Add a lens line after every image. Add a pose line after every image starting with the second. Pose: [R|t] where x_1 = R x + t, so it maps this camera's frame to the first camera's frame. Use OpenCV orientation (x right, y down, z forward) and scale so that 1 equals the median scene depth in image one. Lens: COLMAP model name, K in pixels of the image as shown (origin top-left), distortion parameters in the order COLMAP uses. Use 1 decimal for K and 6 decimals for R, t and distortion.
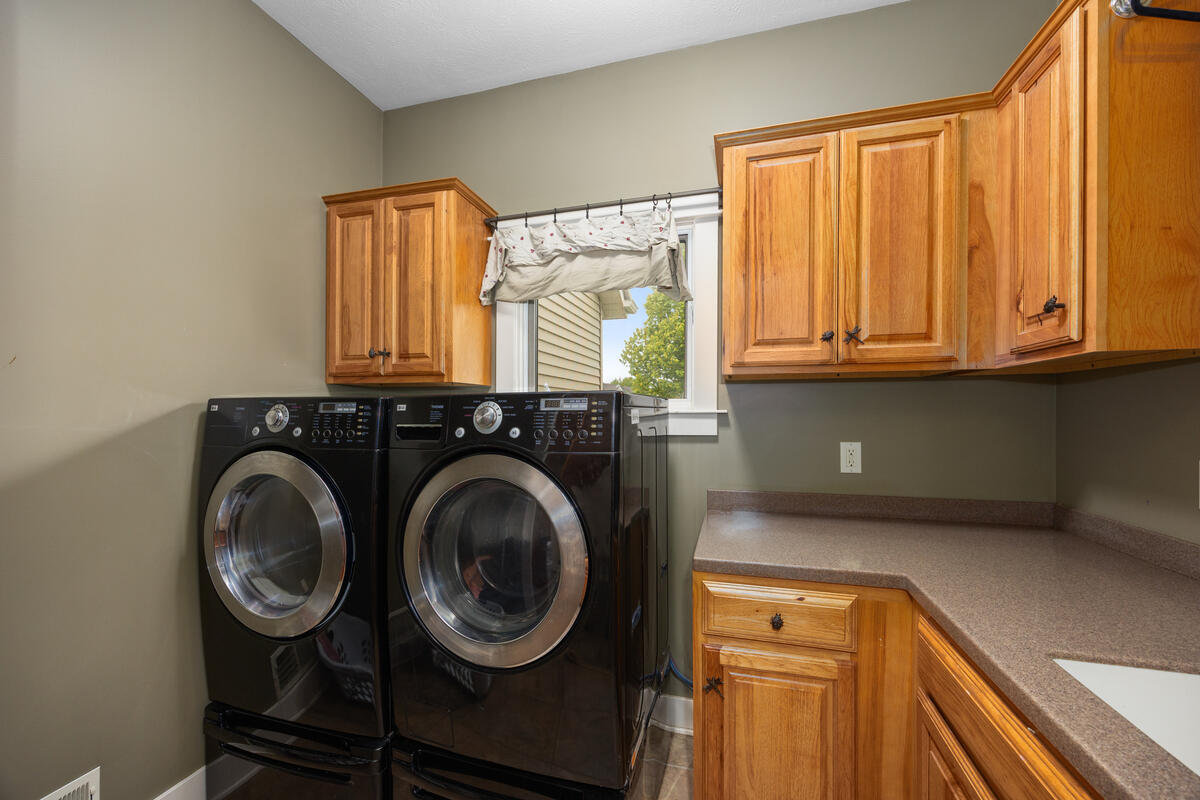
lens RADIAL K [[466.3, 0, 597.2], [0, 466.3, 409.2], [0, 0, 1]] dist [0.001375, 0.000098]
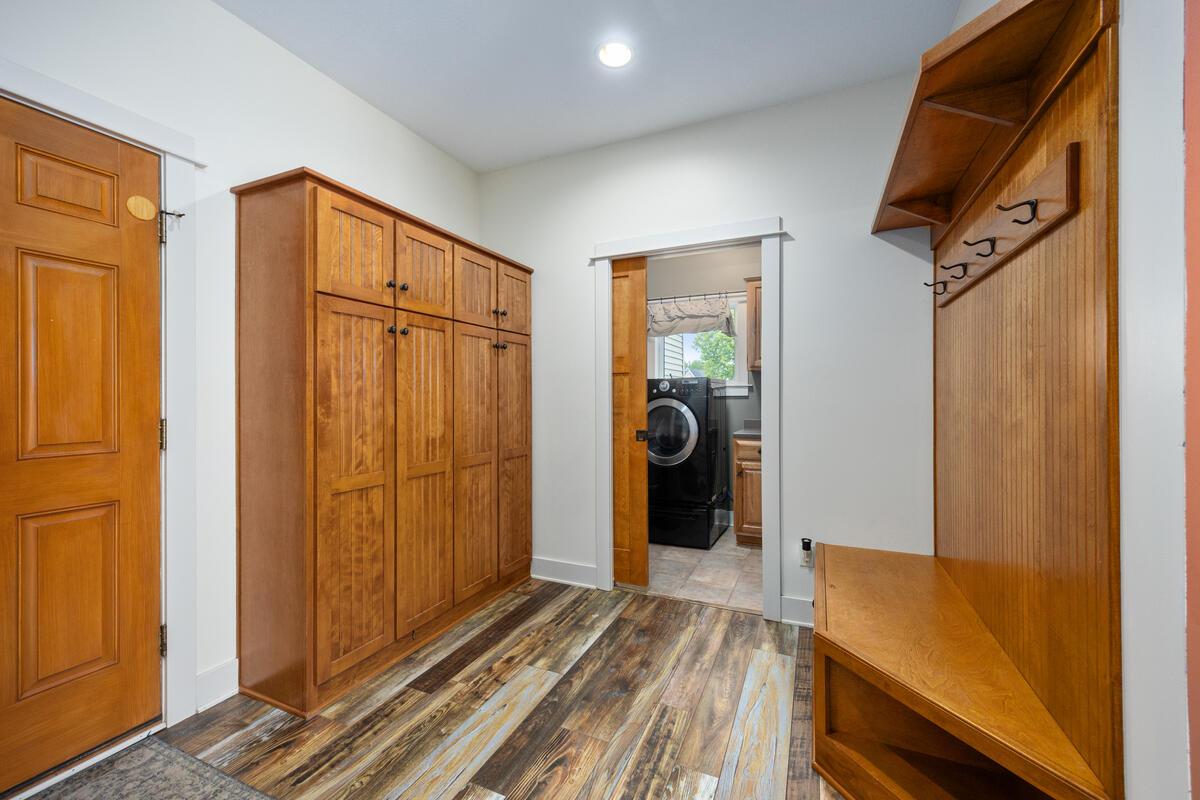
lens RADIAL K [[463.4, 0, 600.8], [0, 463.4, 399.1], [0, 0, 1]] dist [0.000163, -0.000146]
pose [[0.990057, -0.005160, -0.140574, -0.141240], [0.006934, 0.999902, 0.012127, 0.041191], [0.140498, -0.012981, 0.989996, -1.366404]]
